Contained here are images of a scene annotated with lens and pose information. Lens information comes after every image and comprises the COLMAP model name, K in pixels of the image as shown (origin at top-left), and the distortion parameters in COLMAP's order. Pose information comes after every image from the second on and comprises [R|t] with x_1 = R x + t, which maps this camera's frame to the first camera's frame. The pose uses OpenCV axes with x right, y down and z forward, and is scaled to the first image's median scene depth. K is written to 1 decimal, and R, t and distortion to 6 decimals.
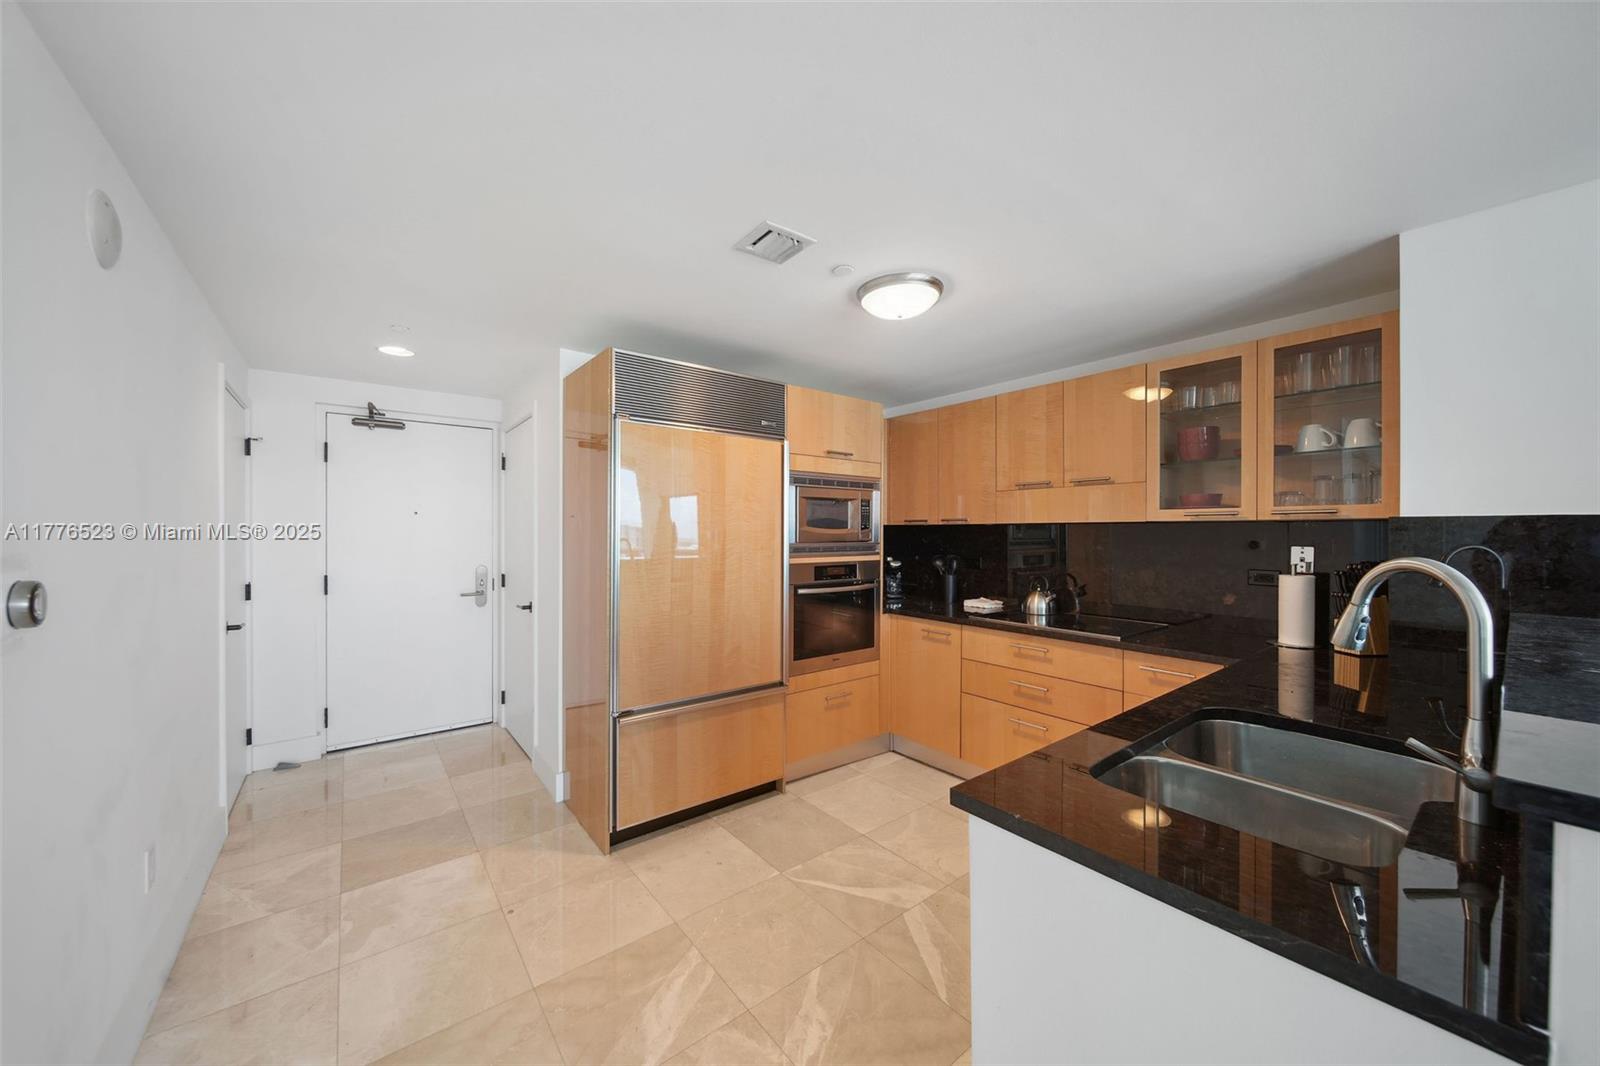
lens RADIAL K [[561.5, 0, 787.9], [0, 561.5, 527.3], [0, 0, 1]] dist [0.007562, -0.003526]
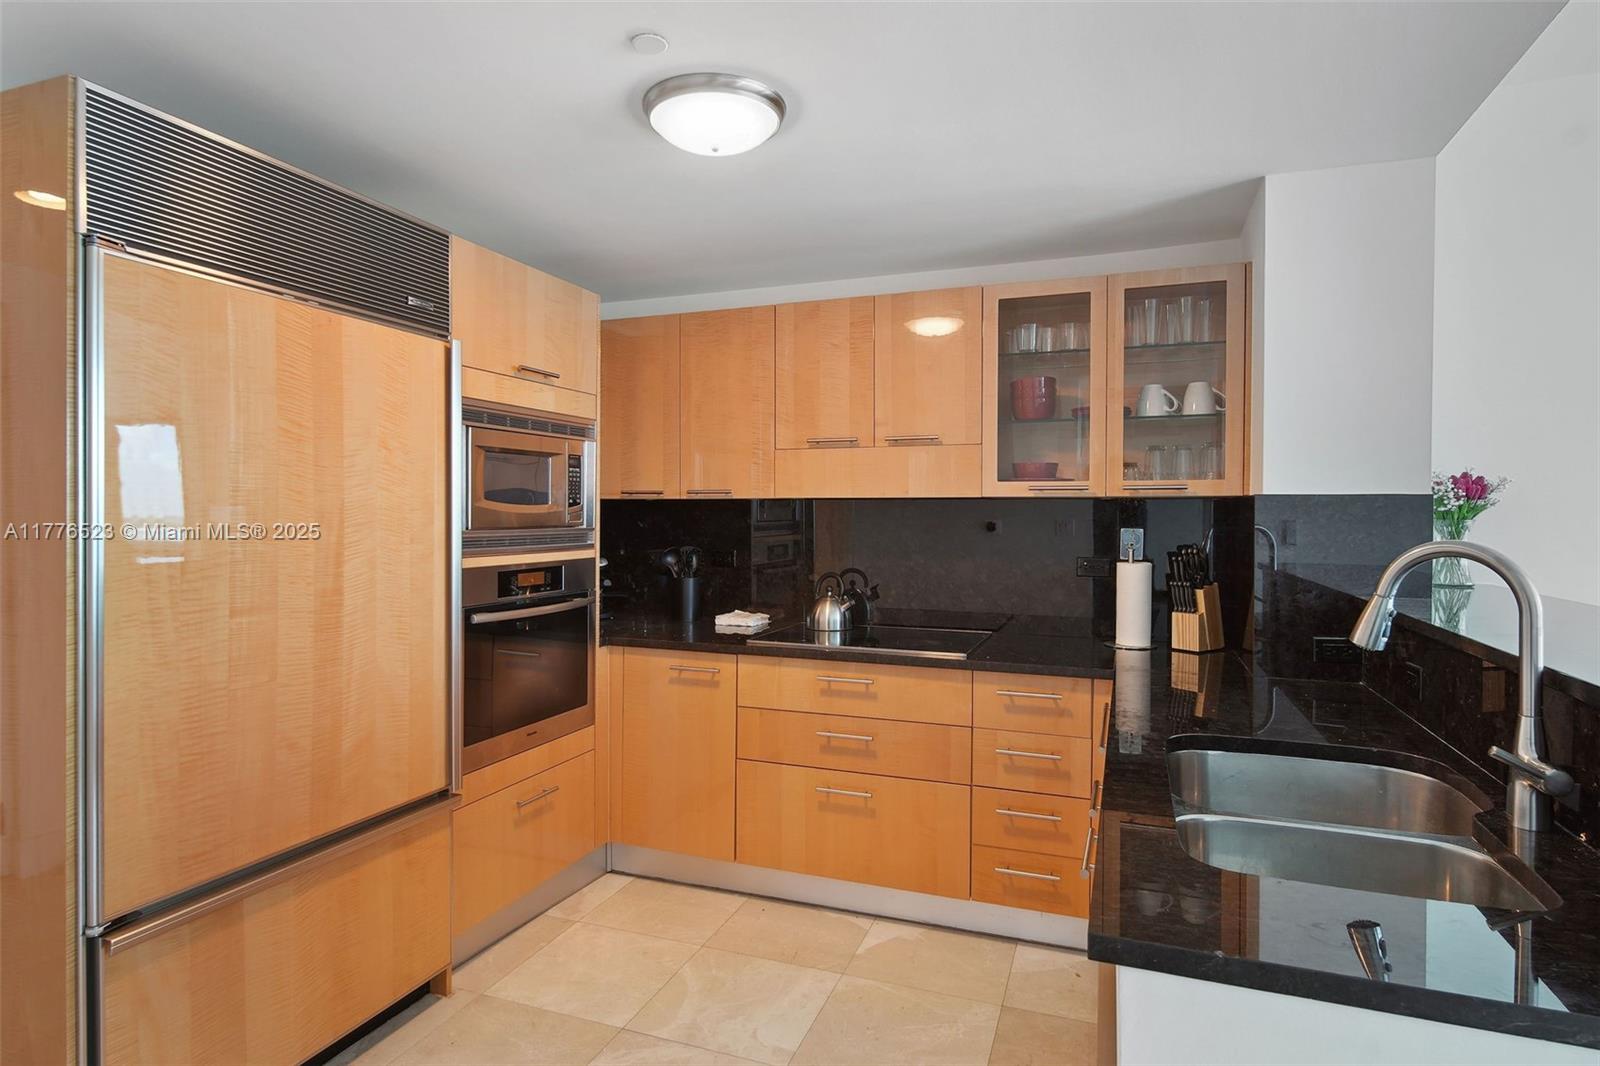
lens RADIAL K [[869.6, 0, 792.7], [0, 869.6, 516.8], [0, 0, 1]] dist [0.002669, 0.000685]
pose [[0.854445, -0.002448, 0.519536, -0.171838], [-0.005647, 0.999886, 0.013999, 0.001021], [-0.519511, -0.014896, 0.854334, 0.131406]]
